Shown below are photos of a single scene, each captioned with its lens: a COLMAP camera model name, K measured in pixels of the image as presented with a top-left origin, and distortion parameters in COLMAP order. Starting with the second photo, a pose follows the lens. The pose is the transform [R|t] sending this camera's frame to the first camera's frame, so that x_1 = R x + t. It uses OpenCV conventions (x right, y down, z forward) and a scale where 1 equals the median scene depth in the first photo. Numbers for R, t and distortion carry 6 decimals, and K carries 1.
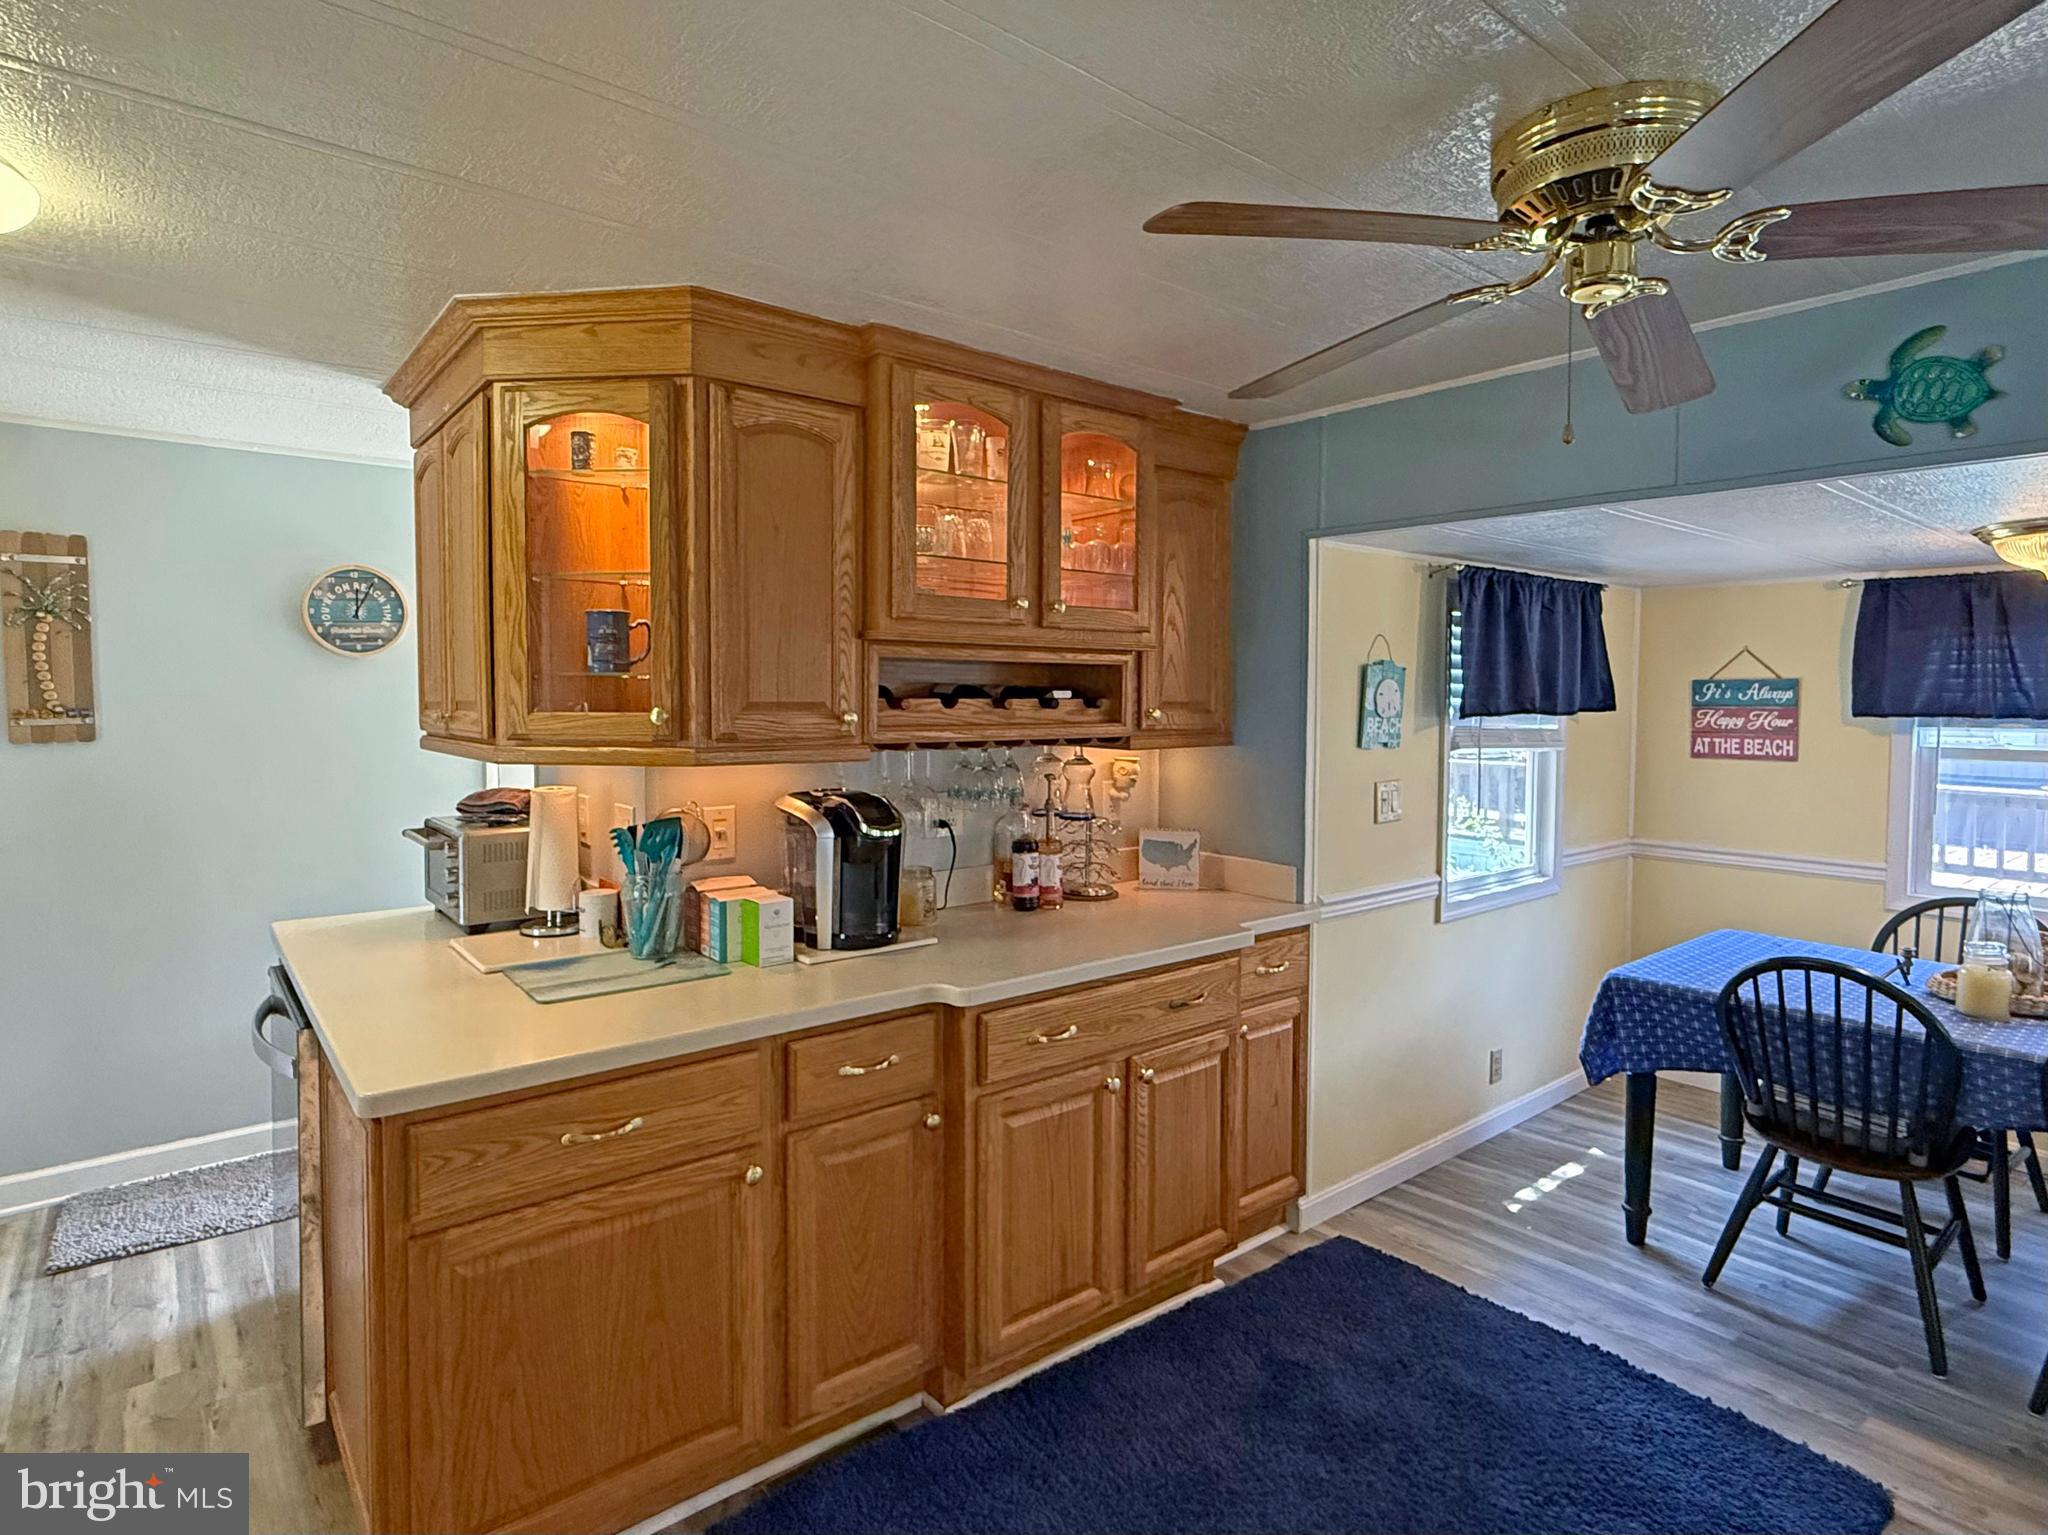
lens RADIAL K [[1086.2, 0, 1015.6], [0, 1086.2, 732.1], [0, 0, 1]] dist [-0.000746, 0.001901]
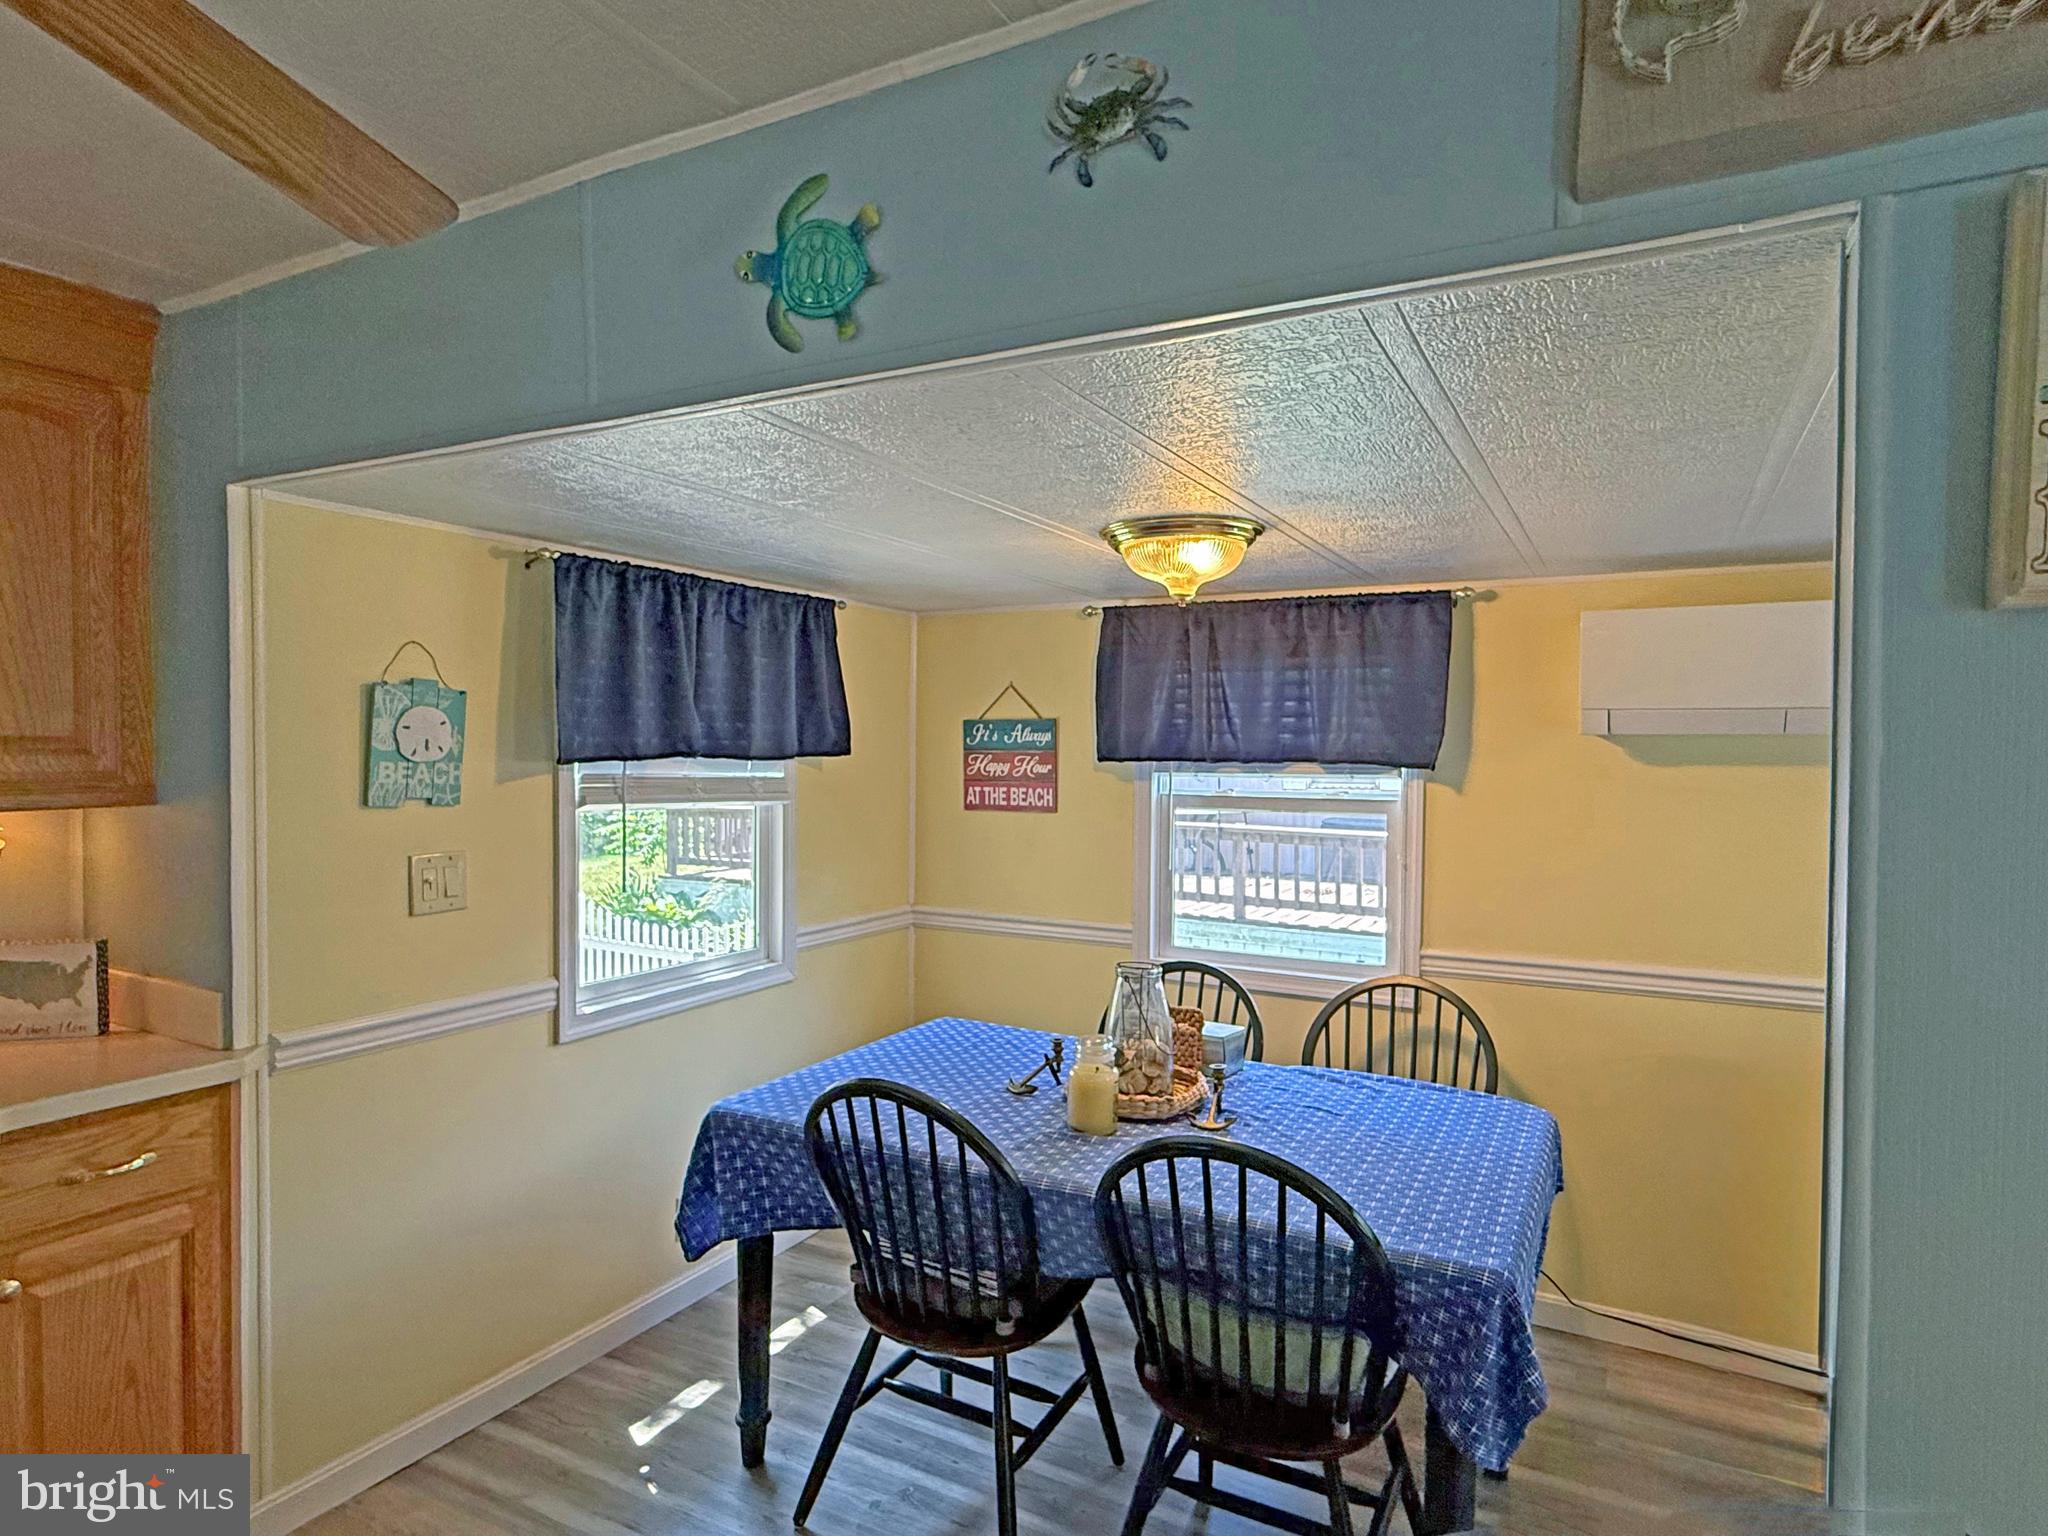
lens RADIAL K [[1142.4, 0, 1025.3], [0, 1142.4, 766.2], [0, 0, 1]] dist [0.002658, -0.000337]
pose [[0.927042, -0.002736, 0.374947, 0.394878], [0.008979, 0.999849, -0.014904, 0.003477], [-0.374850, 0.017183, 0.926926, 0.168943]]
